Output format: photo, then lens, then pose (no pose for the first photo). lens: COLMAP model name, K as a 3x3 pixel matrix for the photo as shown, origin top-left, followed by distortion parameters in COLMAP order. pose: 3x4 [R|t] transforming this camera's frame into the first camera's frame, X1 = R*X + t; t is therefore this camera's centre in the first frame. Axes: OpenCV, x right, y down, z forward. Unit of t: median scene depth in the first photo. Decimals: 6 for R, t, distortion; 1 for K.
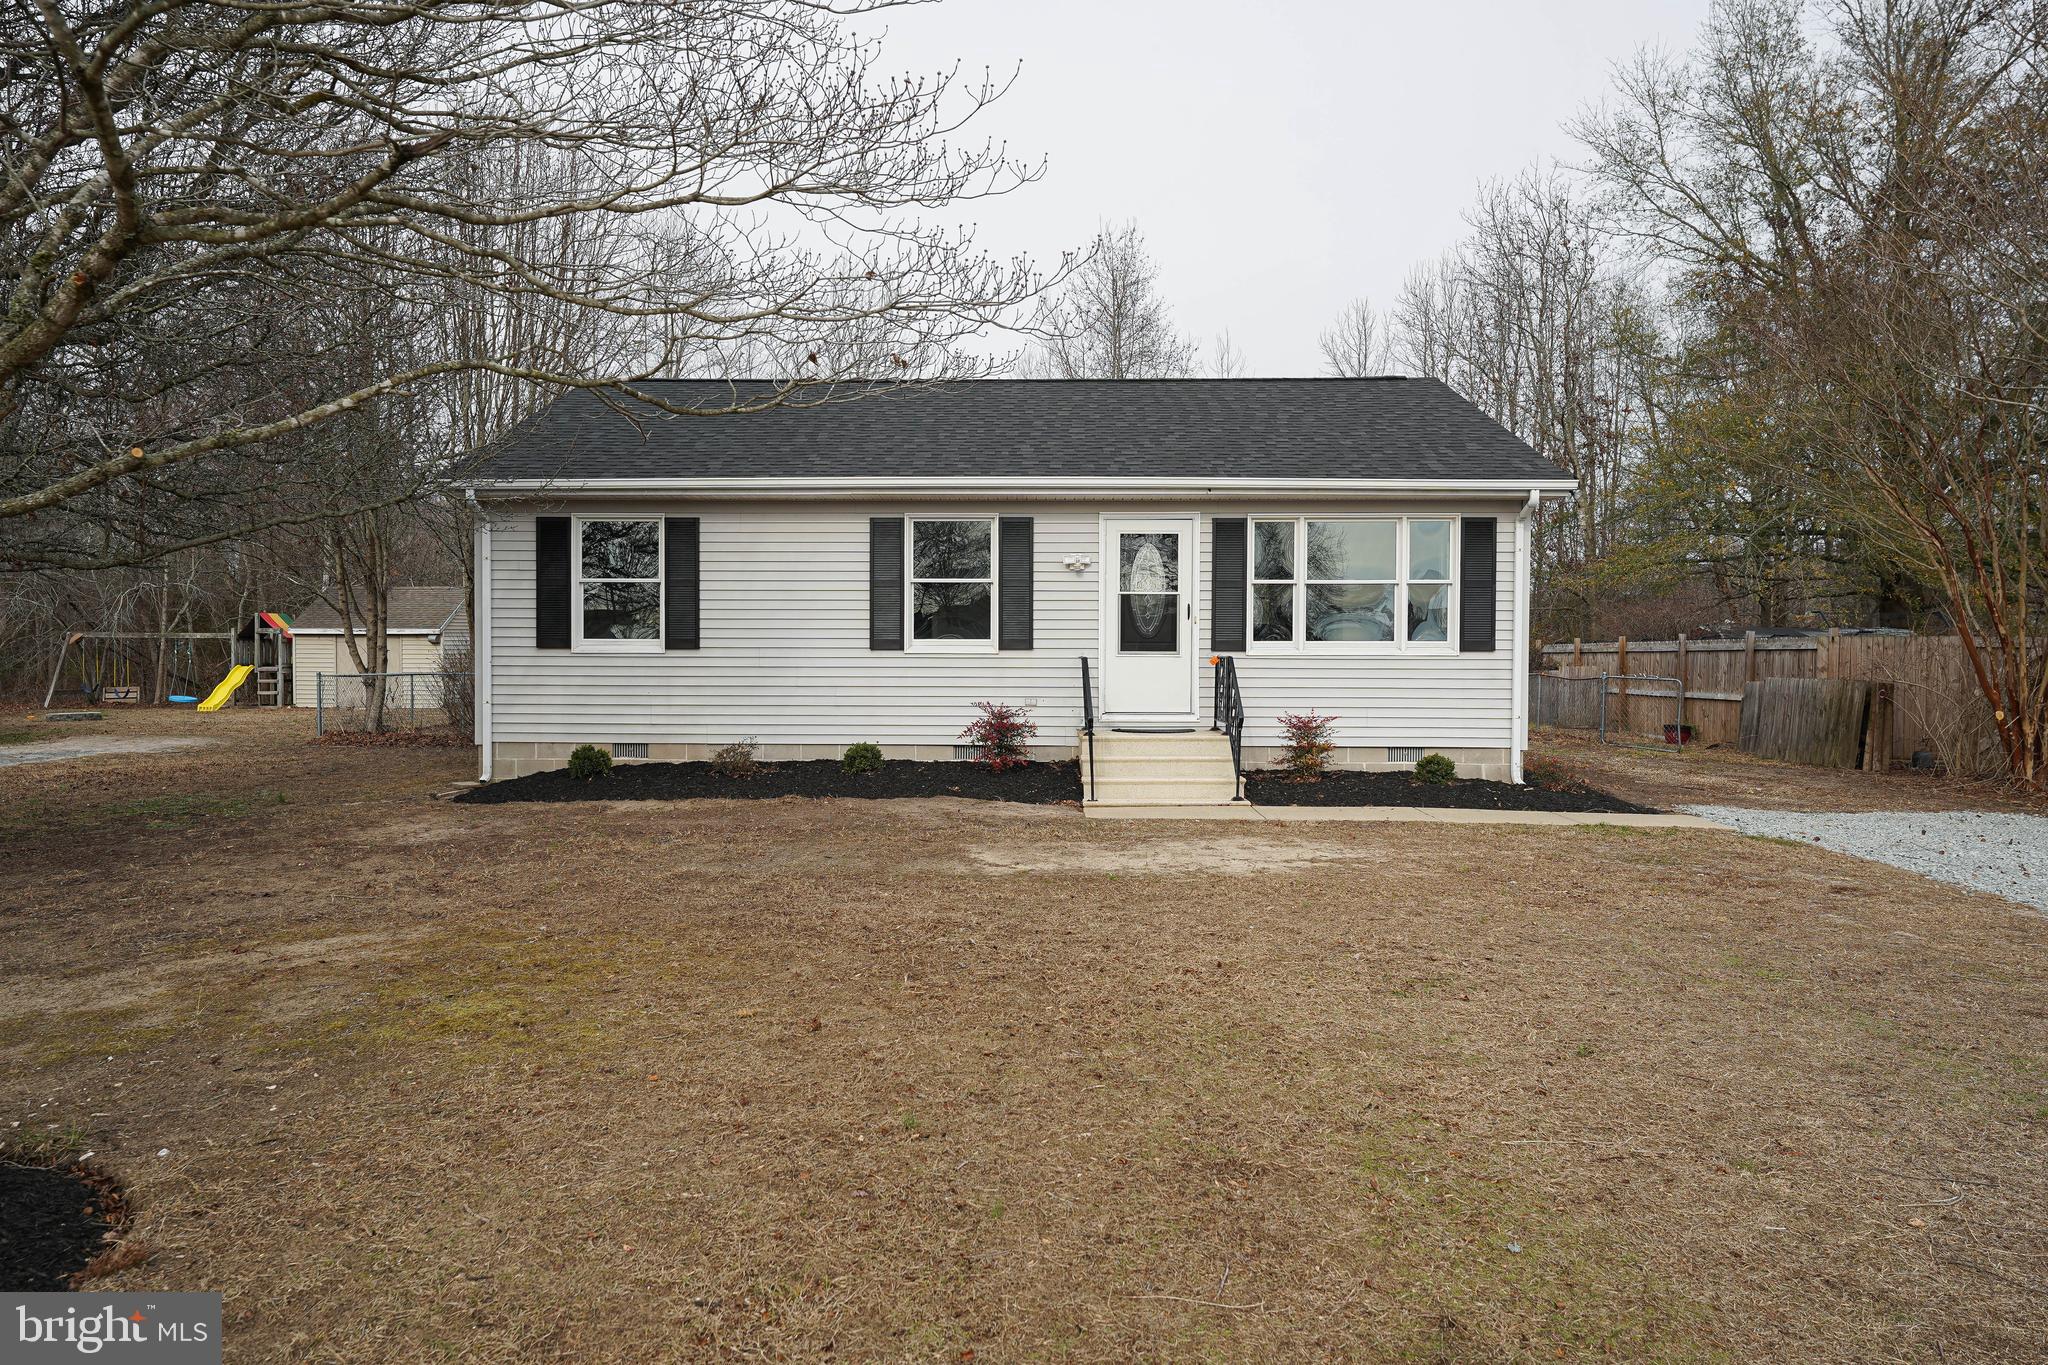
lens RADIAL K [[1265.3, 0, 1024.0], [0, 1265.3, 682.5], [0, 0, 1]] dist [0.042031, -0.000025]
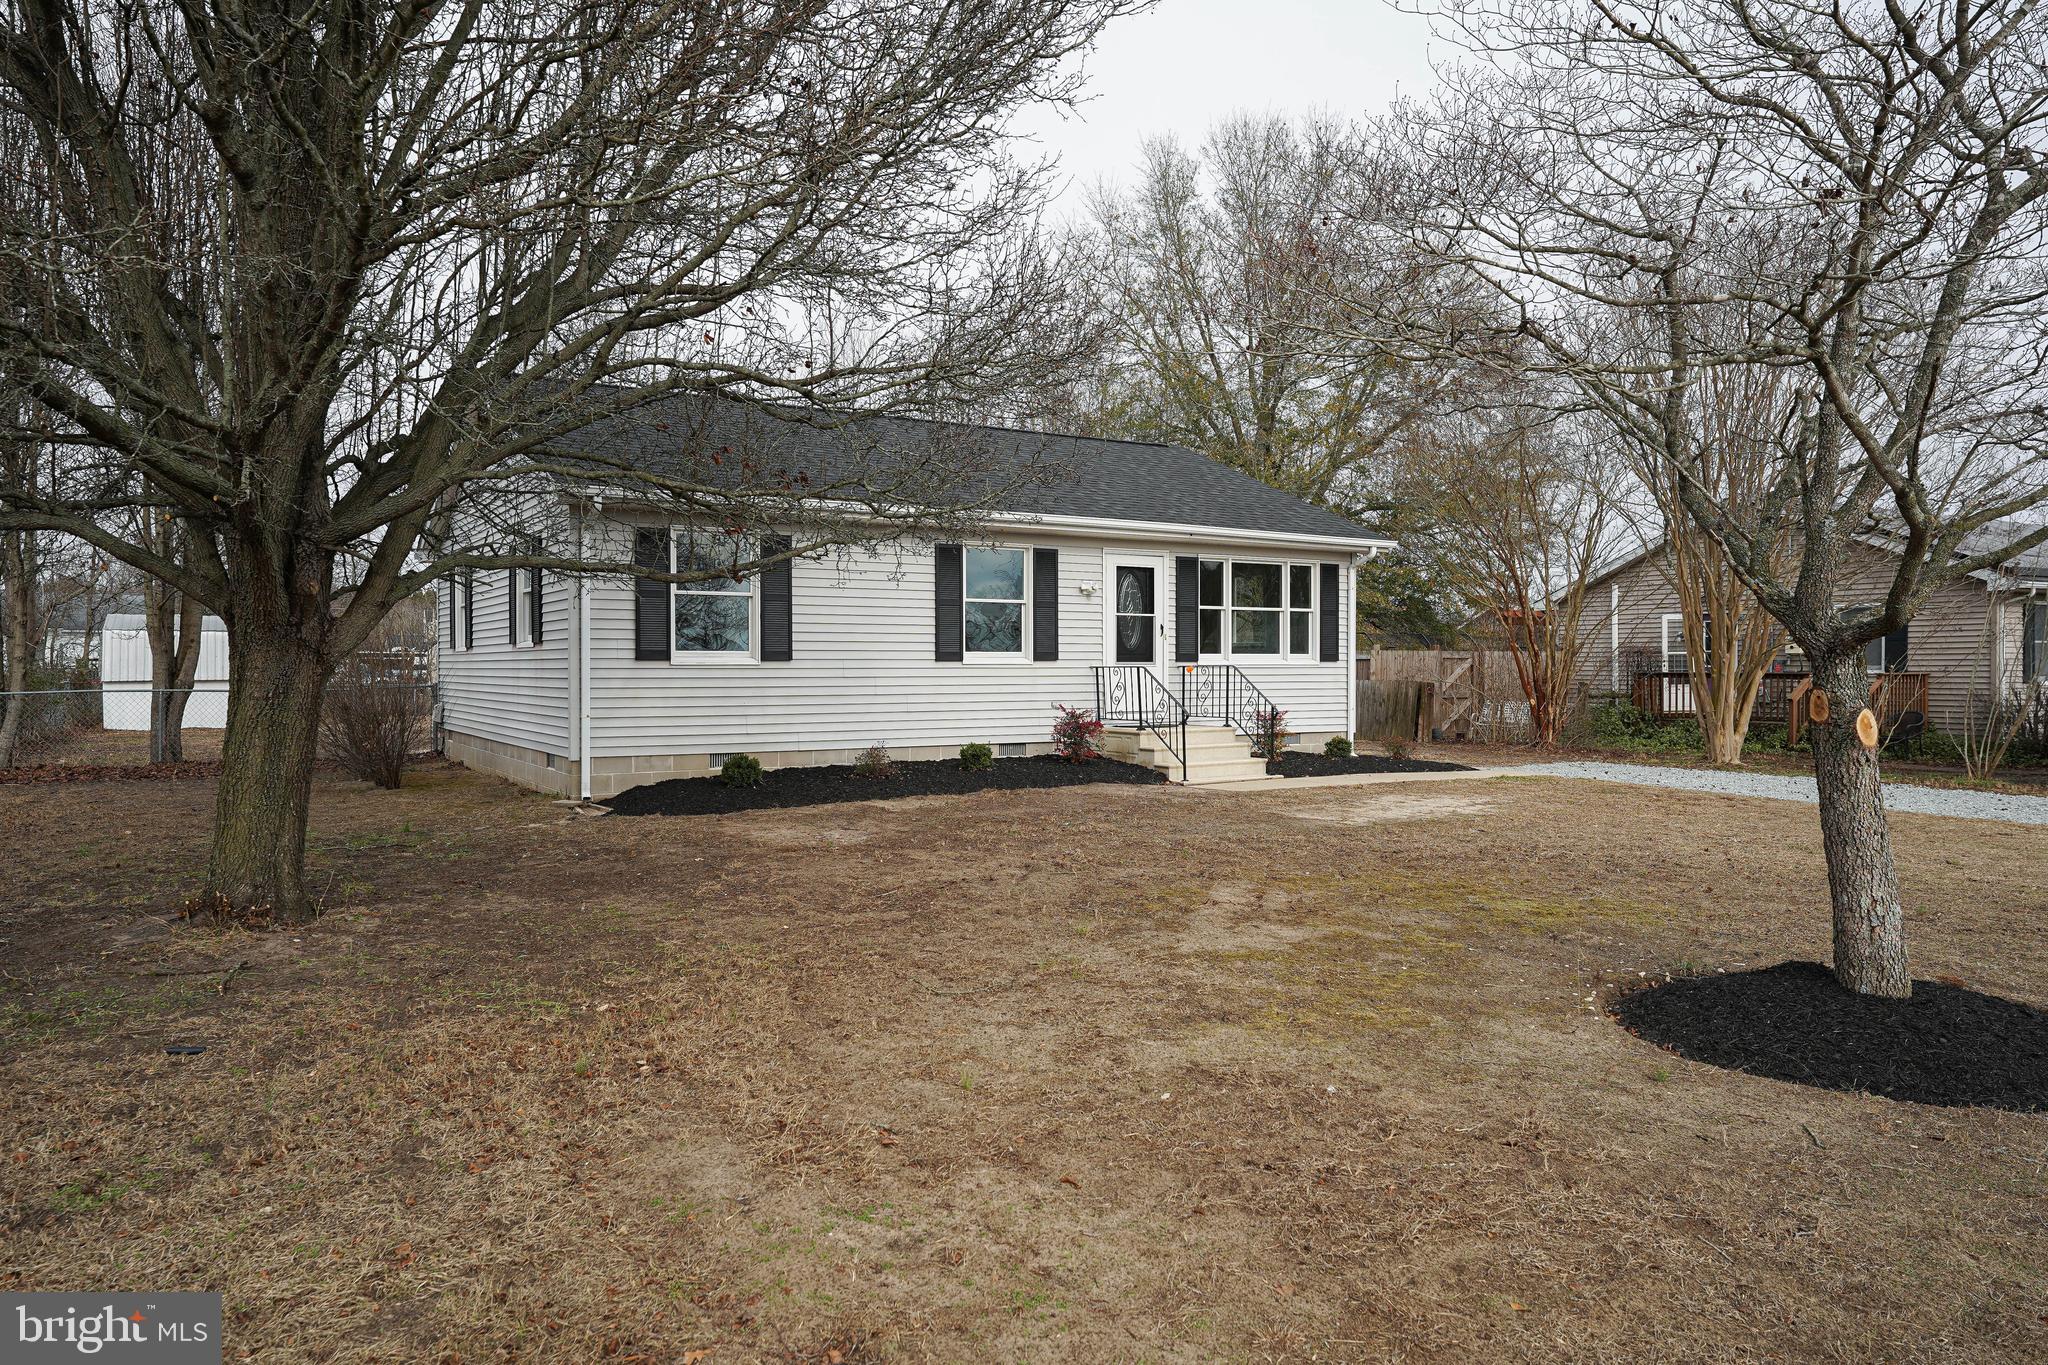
lens RADIAL K [[1265.3, 0, 1024.0], [0, 1265.3, 682.5], [0, 0, 1]] dist [0.042031, -0.000025]
pose [[0.852781, -0.010573, 0.522161, -0.639094], [0.014702, 0.999885, -0.003764, -0.001572], [-0.522061, 0.010887, 0.852839, 0.006495]]
